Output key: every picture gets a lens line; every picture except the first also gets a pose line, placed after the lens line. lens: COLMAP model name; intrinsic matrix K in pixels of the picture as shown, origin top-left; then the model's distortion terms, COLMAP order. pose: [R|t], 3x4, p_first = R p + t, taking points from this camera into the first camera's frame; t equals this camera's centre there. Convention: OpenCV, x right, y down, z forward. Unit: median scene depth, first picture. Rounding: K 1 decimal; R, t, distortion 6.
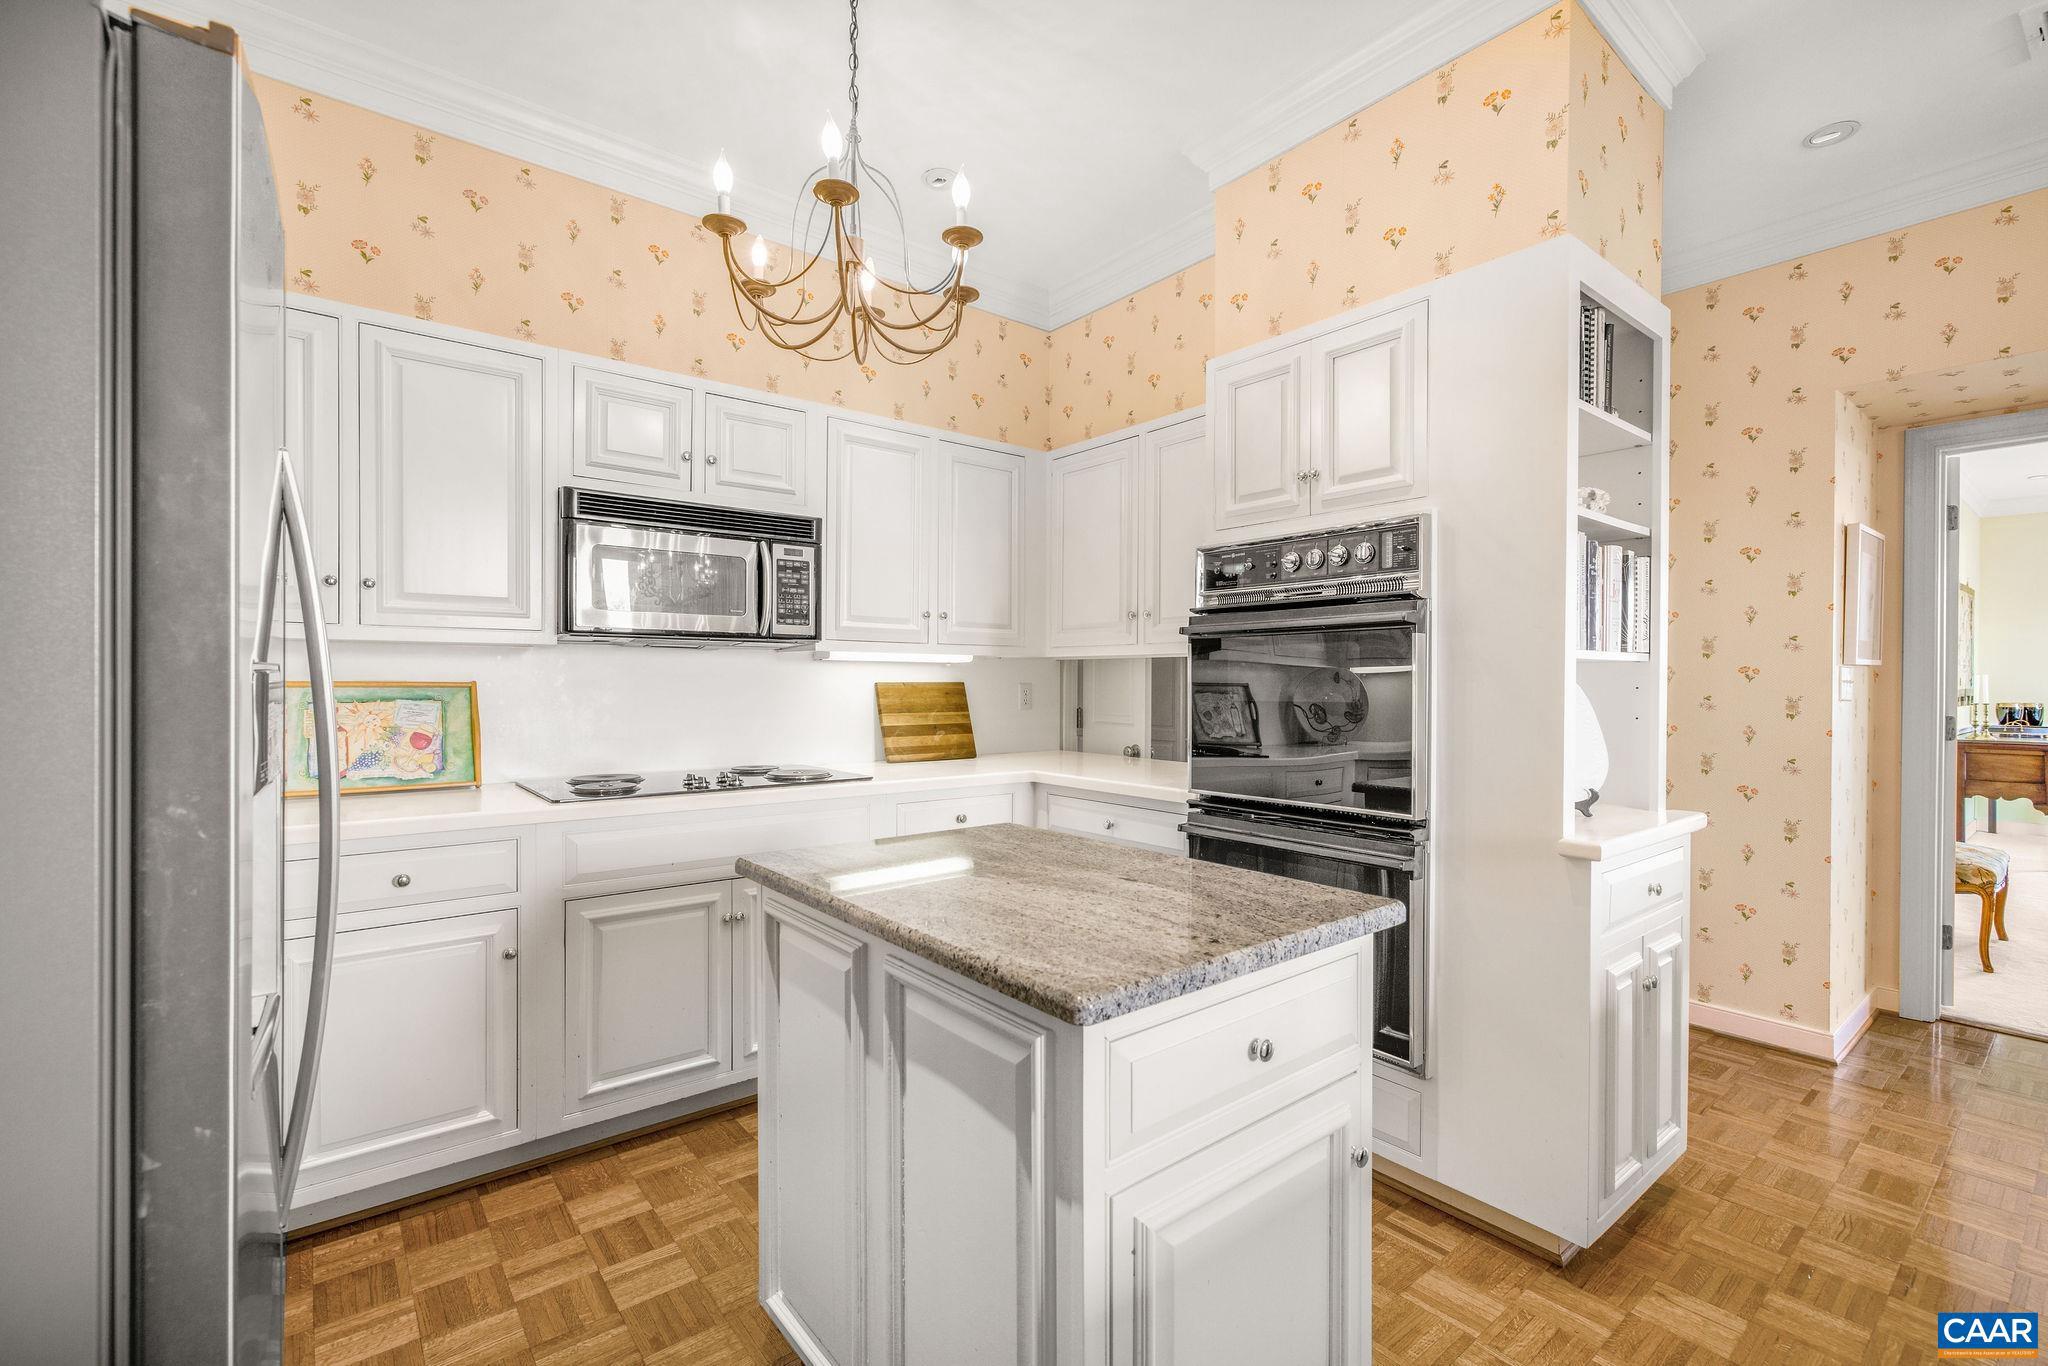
lens RADIAL K [[842.0, 0, 986.9], [0, 842.0, 691.3], [0, 0, 1]] dist [-0.012304, 0.001920]
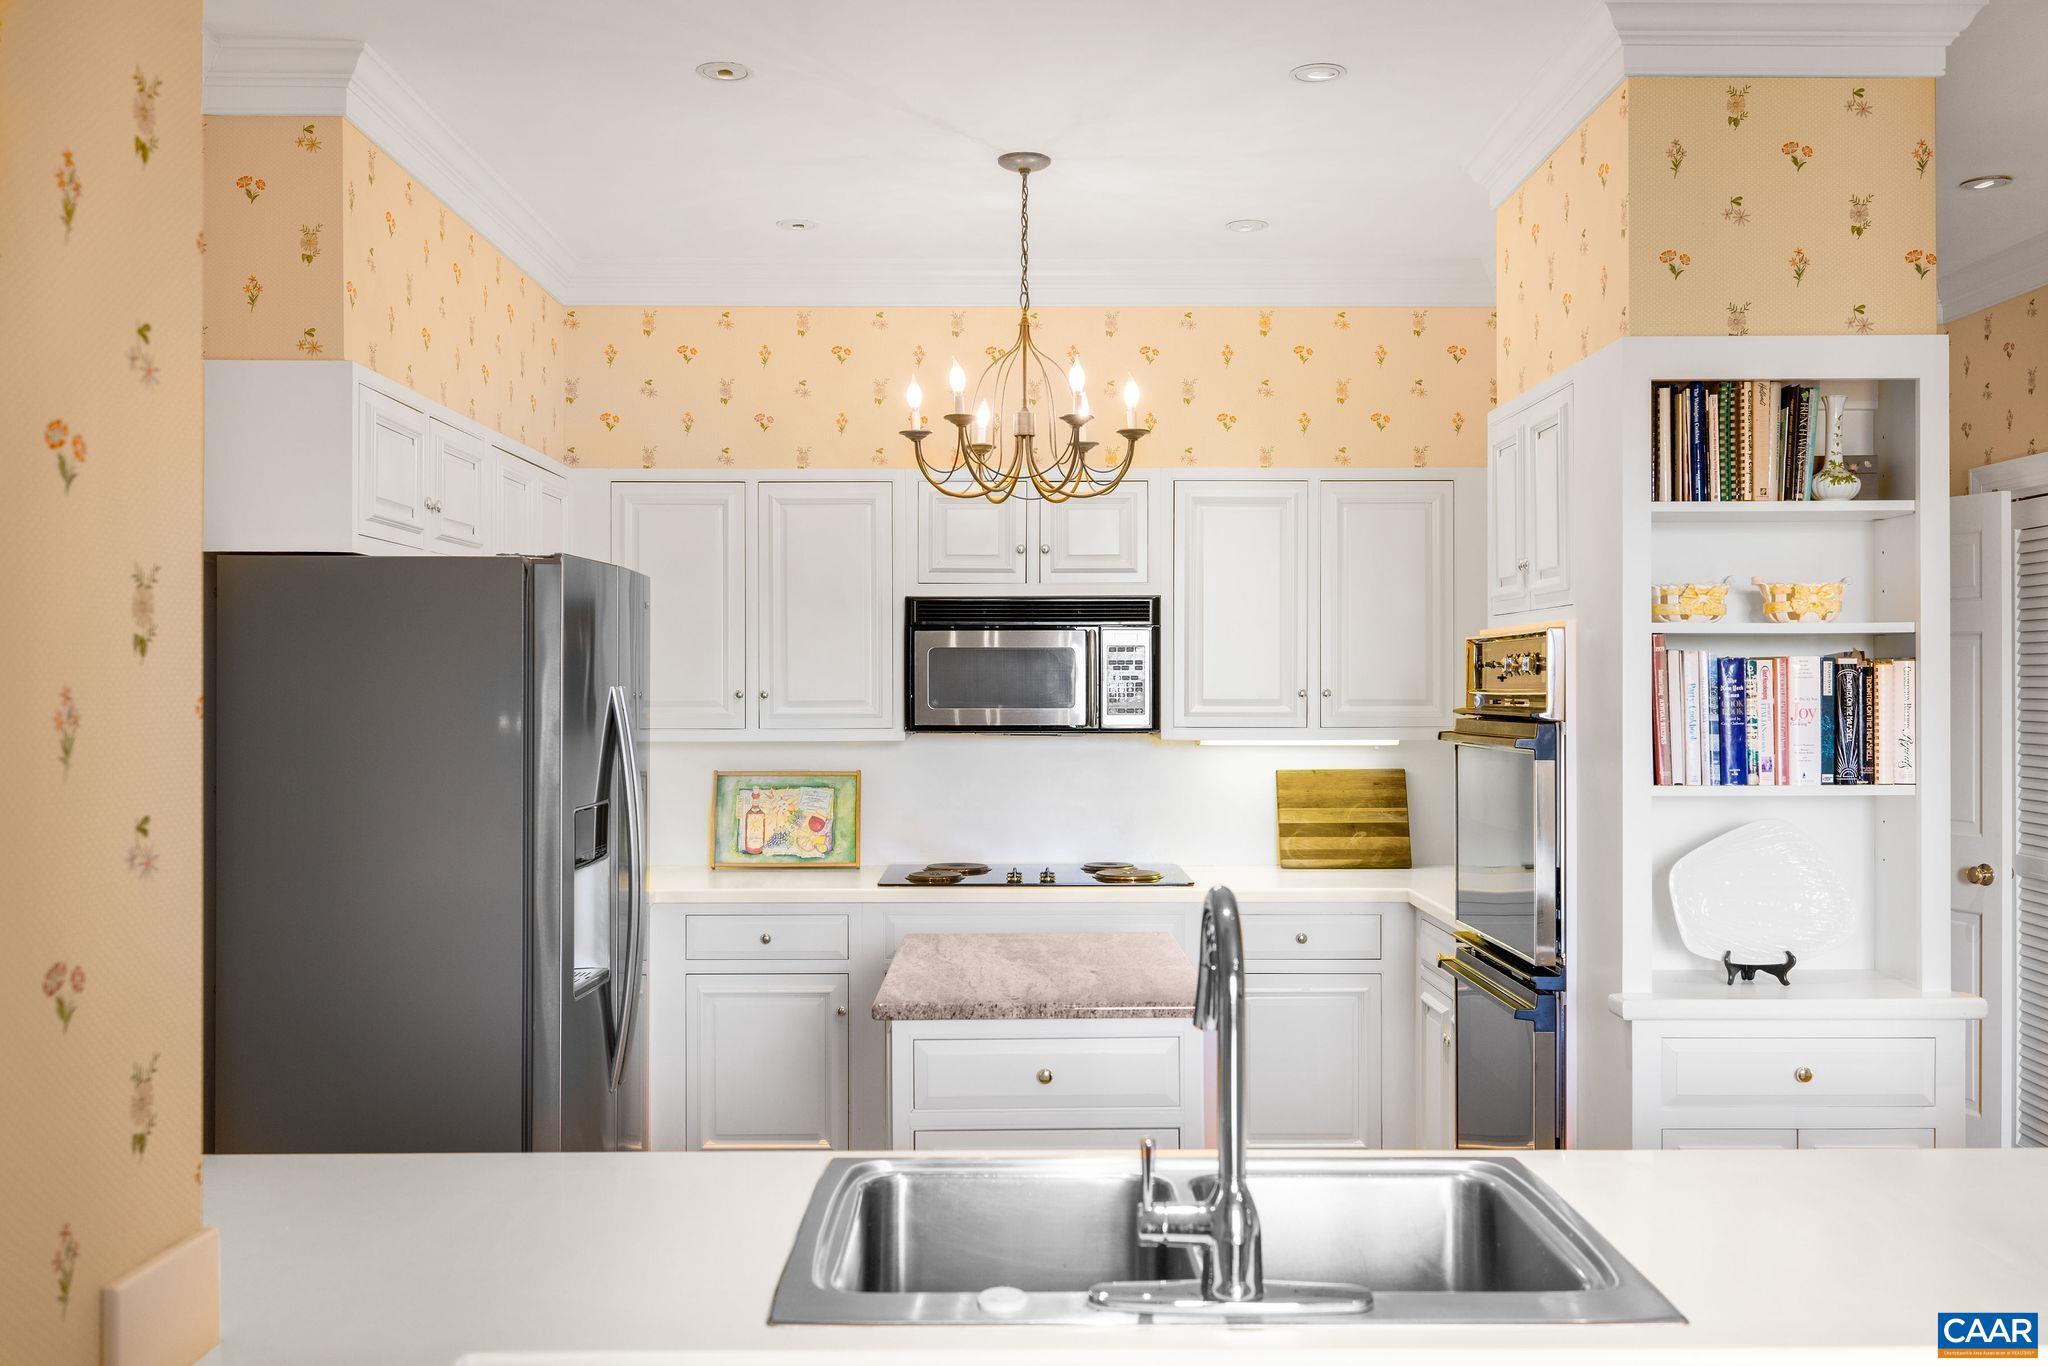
lens RADIAL K [[1588.3, 0, 1026.5], [0, 1588.3, 682.1], [0, 0, 1]] dist [-0.043520, 0.002747]
pose [[0.799234, -0.010327, -0.600931, 0.778039], [-0.001069, 0.999826, -0.018604, -0.086268], [0.601018, 0.015511, 0.799085, -0.501577]]
